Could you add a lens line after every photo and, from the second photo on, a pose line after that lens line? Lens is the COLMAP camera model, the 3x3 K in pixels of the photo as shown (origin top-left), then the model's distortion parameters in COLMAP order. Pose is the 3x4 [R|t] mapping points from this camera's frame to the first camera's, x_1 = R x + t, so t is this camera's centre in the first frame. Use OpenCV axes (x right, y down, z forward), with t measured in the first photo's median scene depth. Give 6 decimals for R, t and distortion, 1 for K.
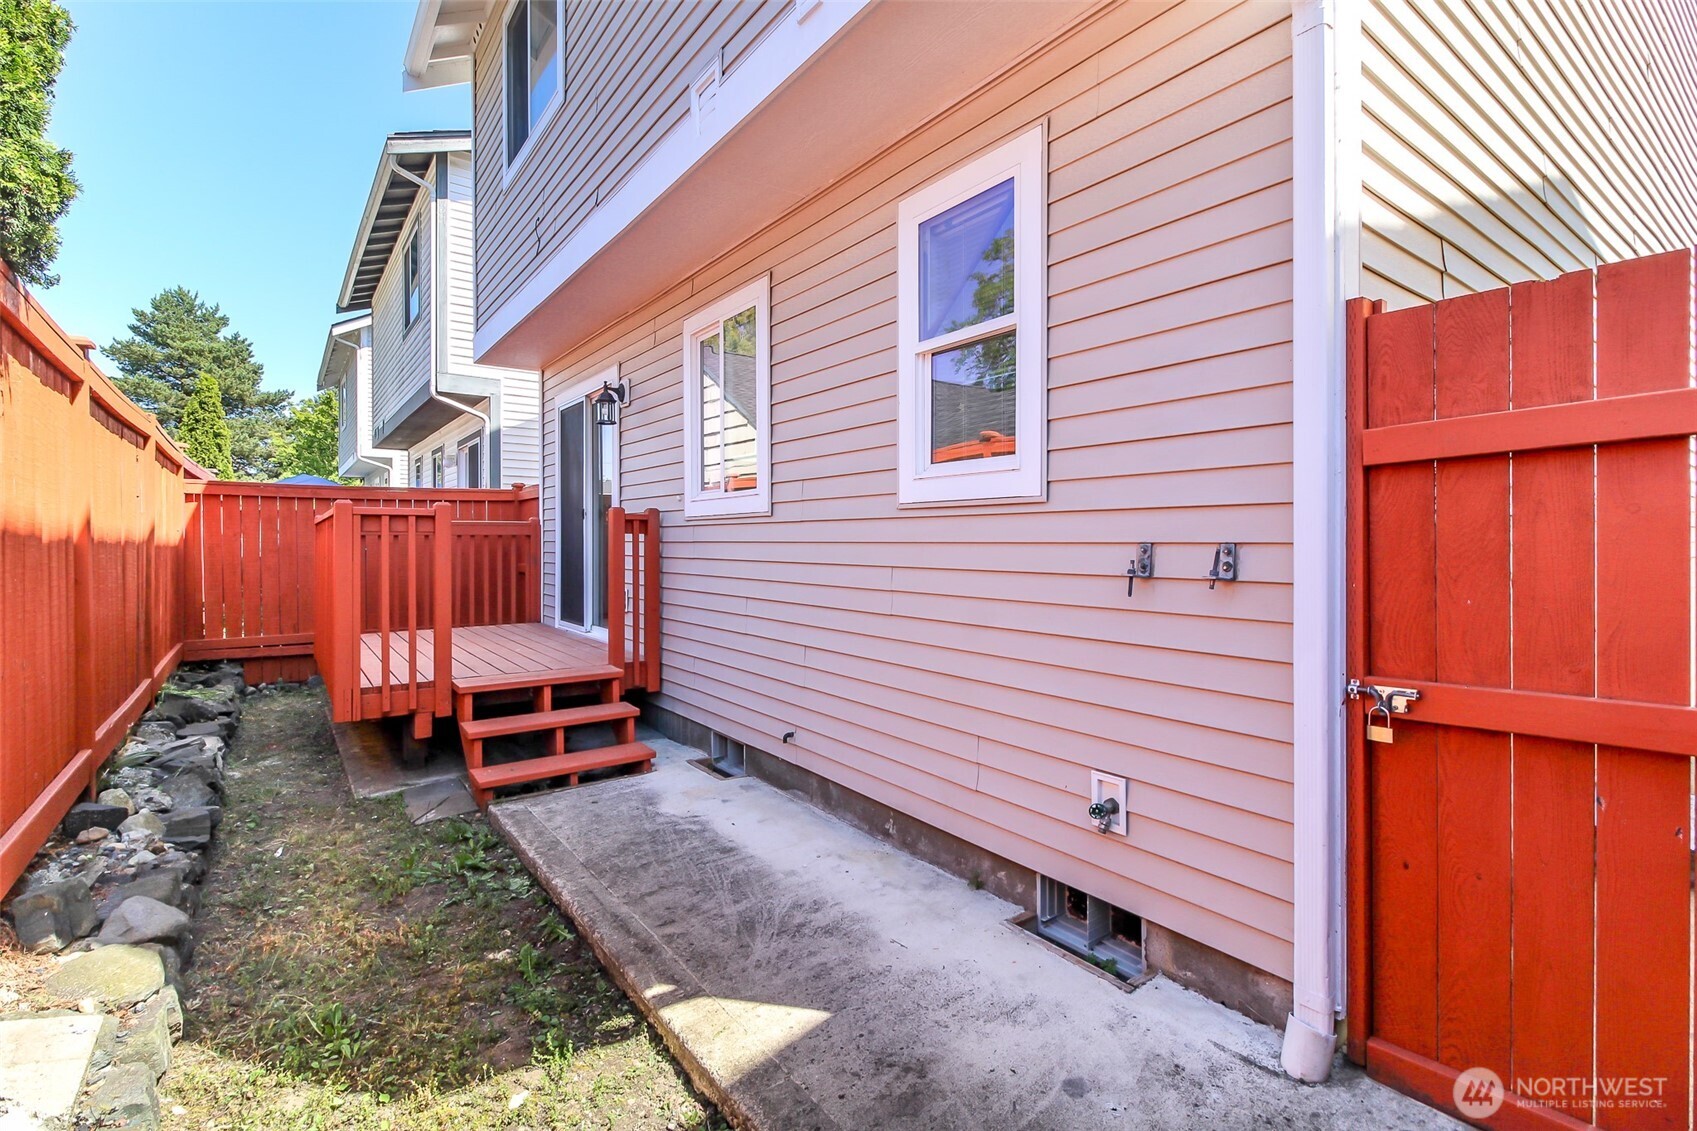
lens RADIAL K [[751.9, 0, 798.3], [0, 751.9, 534.7], [0, 0, 1]] dist [0.000844, -0.004480]
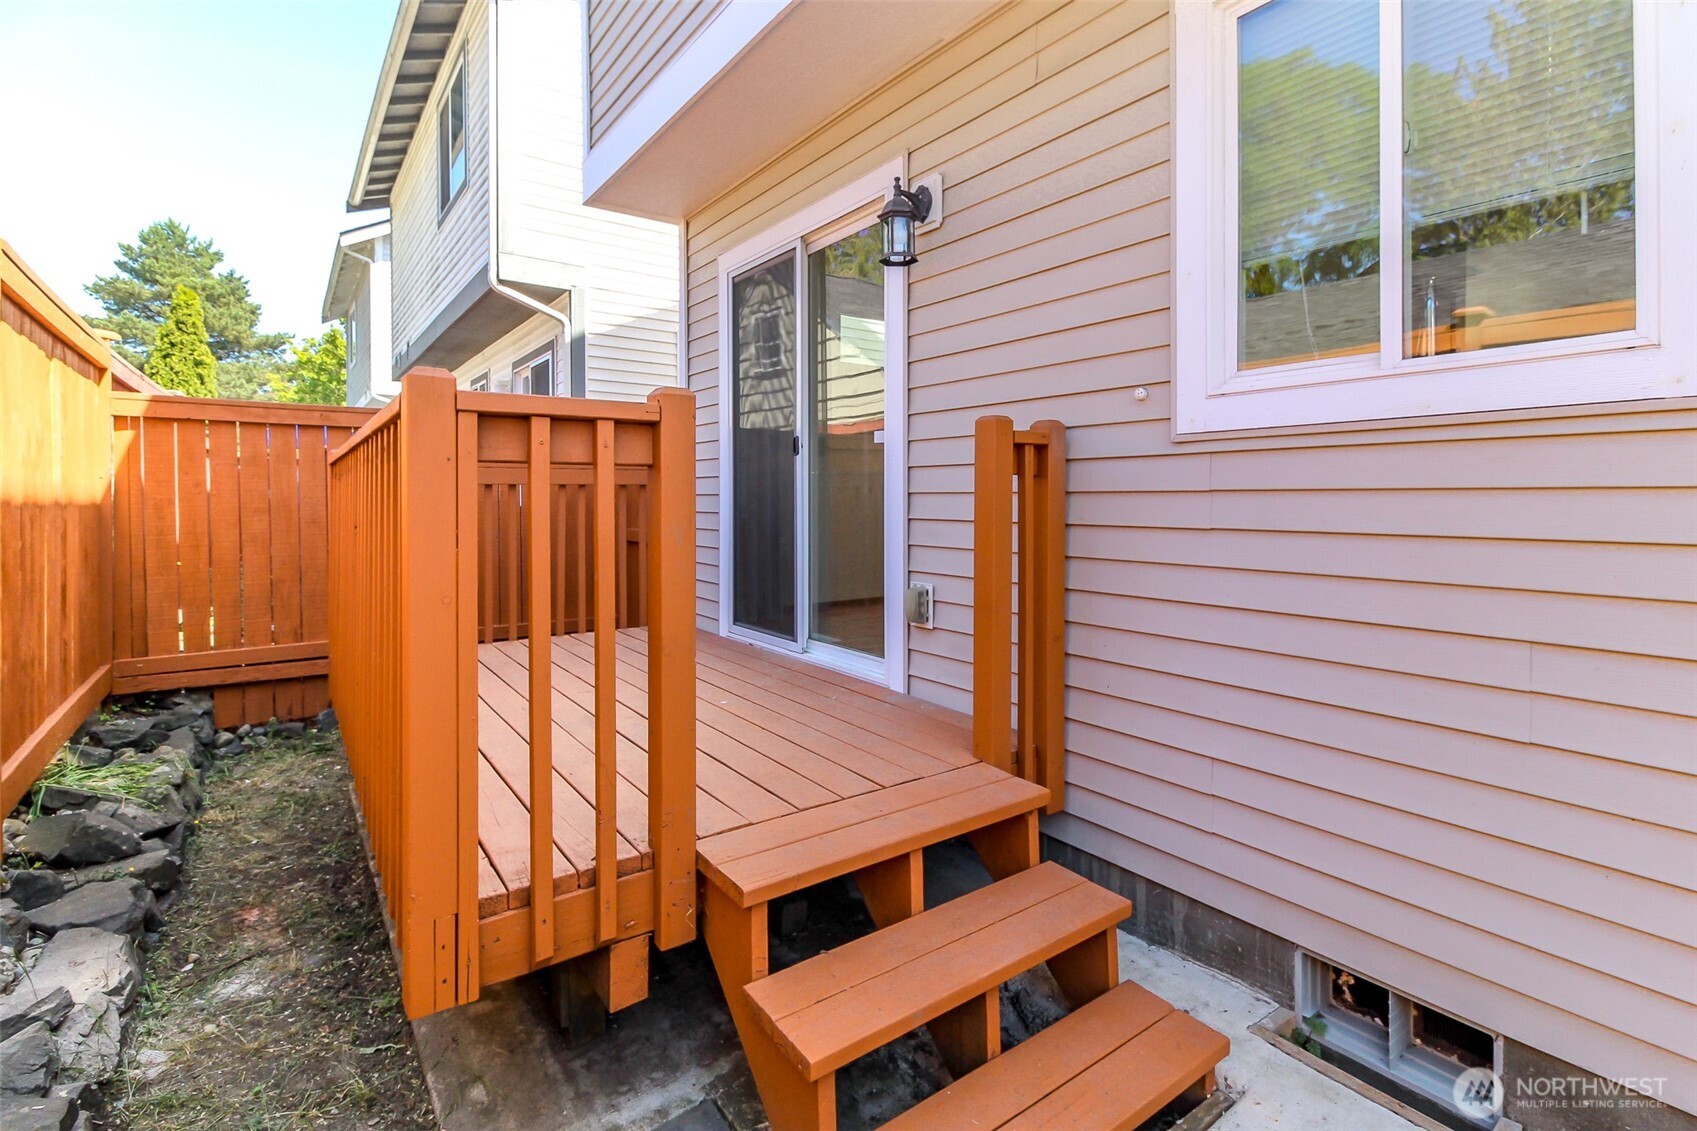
lens RADIAL K [[793.8, 0, 801.5], [0, 793.8, 492.4], [0, 0, 1]] dist [0.006671, -0.003365]
pose [[0.999694, -0.001619, -0.024667, -0.226287], [0.001657, 0.999997, 0.001511, 0.005822], [0.024665, -0.001551, 0.999695, 0.338364]]
